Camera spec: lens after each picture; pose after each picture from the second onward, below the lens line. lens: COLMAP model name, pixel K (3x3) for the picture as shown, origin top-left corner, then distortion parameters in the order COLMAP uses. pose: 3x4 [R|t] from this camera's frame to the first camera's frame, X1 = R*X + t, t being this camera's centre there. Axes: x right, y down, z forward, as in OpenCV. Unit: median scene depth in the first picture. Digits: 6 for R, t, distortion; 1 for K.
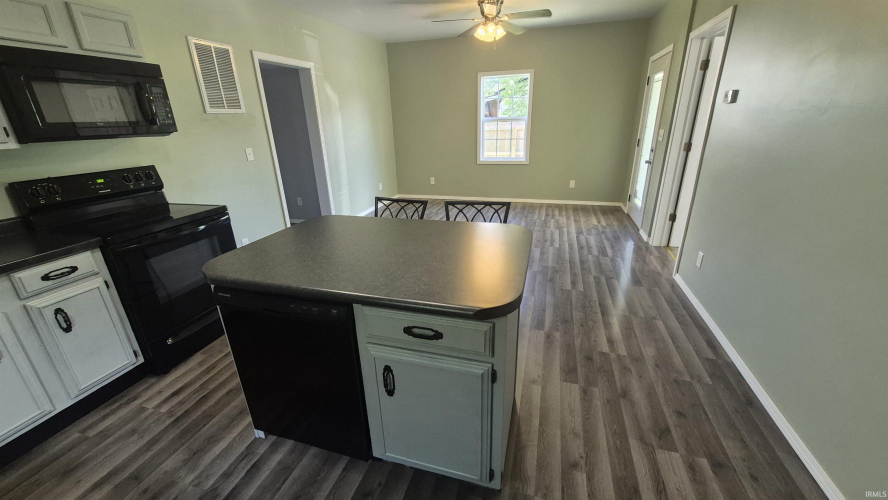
lens RADIAL K [[346.3, 0, 444.0], [0, 346.3, 250.0], [0, 0, 1]] dist [-0.000561, -0.000294]
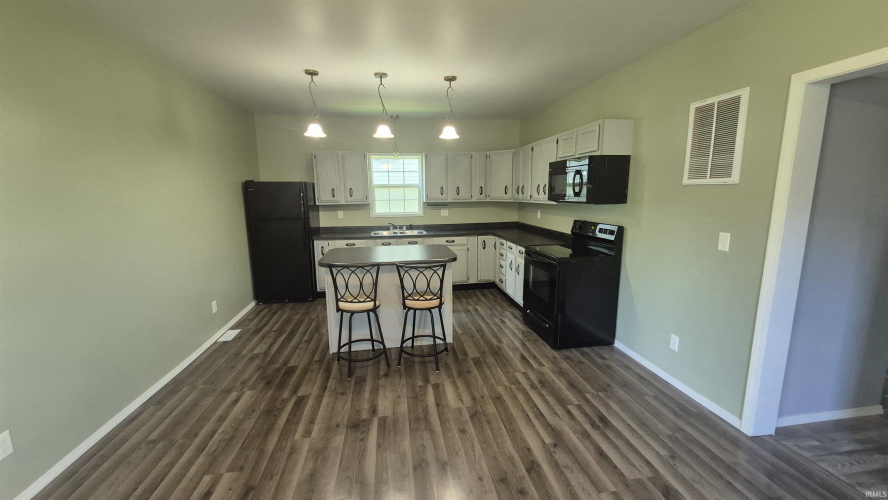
lens RADIAL K [[346.3, 0, 444.0], [0, 346.3, 250.0], [0, 0, 1]] dist [-0.000561, -0.000294]
pose [[-0.898520, 0.112191, -0.424352, 0.219943], [-0.118388, 0.869010, 0.480423, -0.554874], [0.422665, 0.481908, -0.767541, 1.380386]]
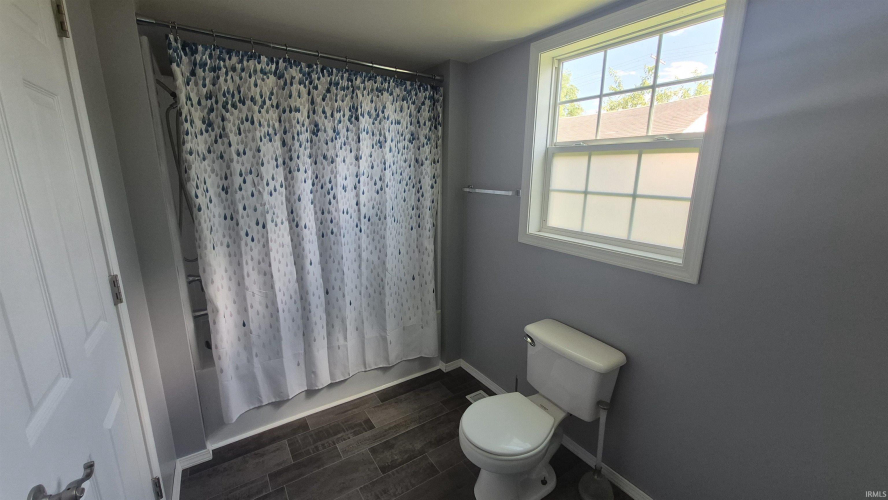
lens RADIAL K [[348.2, 0, 441.9], [0, 348.2, 248.7], [0, 0, 1]] dist [0.001496, -0.000507]
pose [[-0.771778, -0.121969, 0.624085, -0.496432], [0.234634, 0.857557, 0.457760, -0.130749], [-0.591021, 0.499720, -0.633225, 0.326390]]
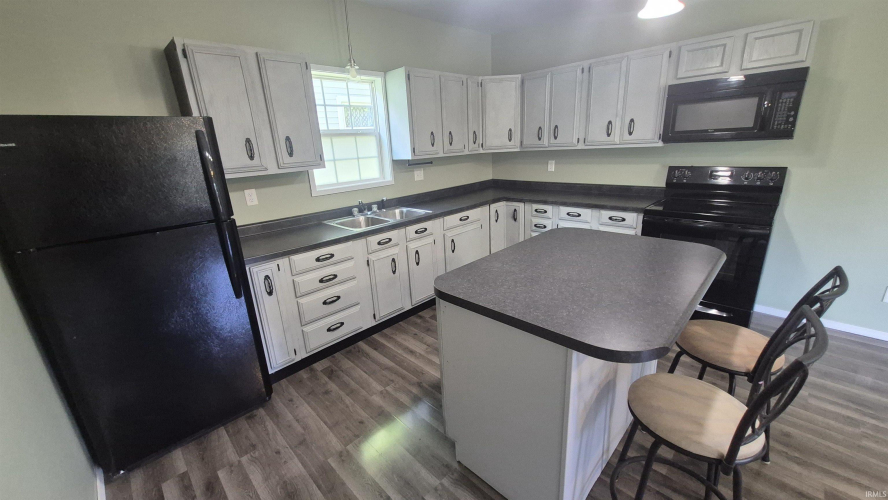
lens RADIAL K [[348.2, 0, 441.9], [0, 348.2, 248.7], [0, 0, 1]] dist [0.001496, -0.000507]
pose [[-0.475739, 0.309217, -0.823442, 0.420711], [-0.246182, 0.851946, 0.462151, -0.206707], [0.844433, 0.422579, -0.329180, 0.460006]]
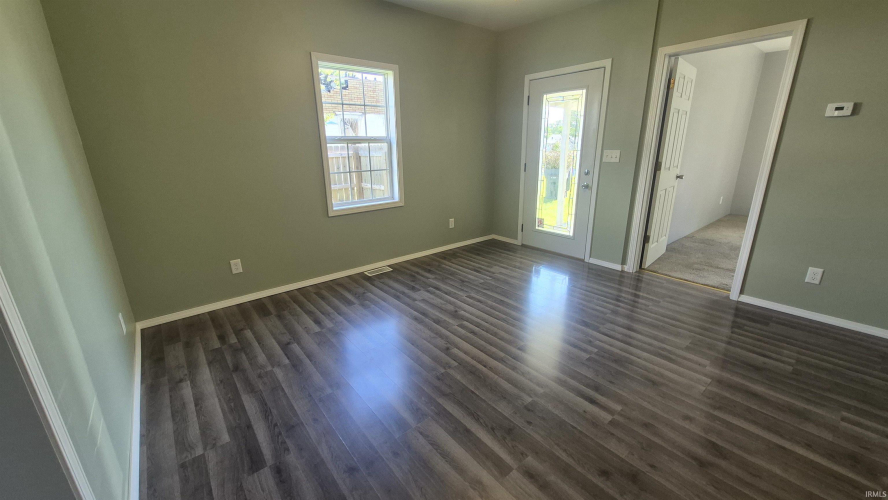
lens RADIAL K [[348.2, 0, 441.9], [0, 348.2, 248.7], [0, 0, 1]] dist [0.001496, -0.000507]
pose [[0.553644, -0.222012, 0.802614, -0.505466], [0.295670, 0.953418, 0.059773, -0.344163], [-0.778497, 0.204216, 0.593497, 1.030210]]
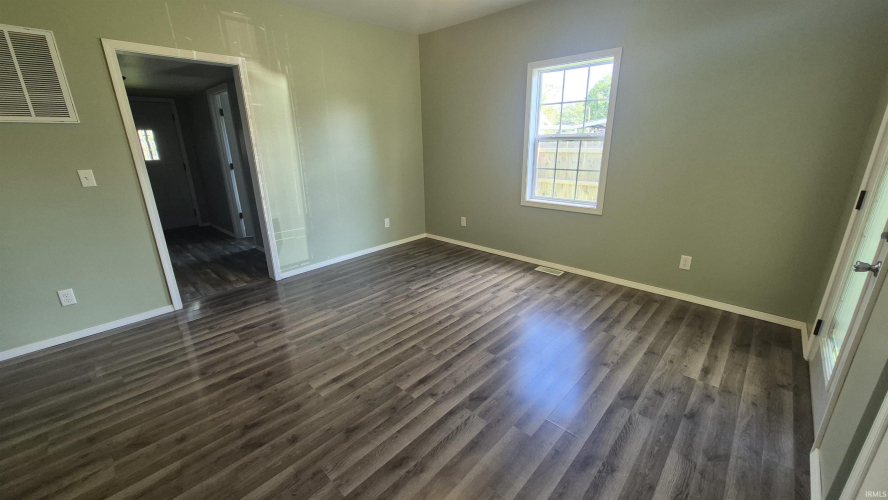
lens RADIAL K [[348.2, 0, 441.9], [0, 348.2, 248.7], [0, 0, 1]] dist [0.001496, -0.000507]
pose [[0.895764, 0.145825, -0.419931, 0.474069], [-0.167022, 0.985855, -0.013931, -0.260314], [0.411959, 0.082616, 0.907449, 0.694196]]
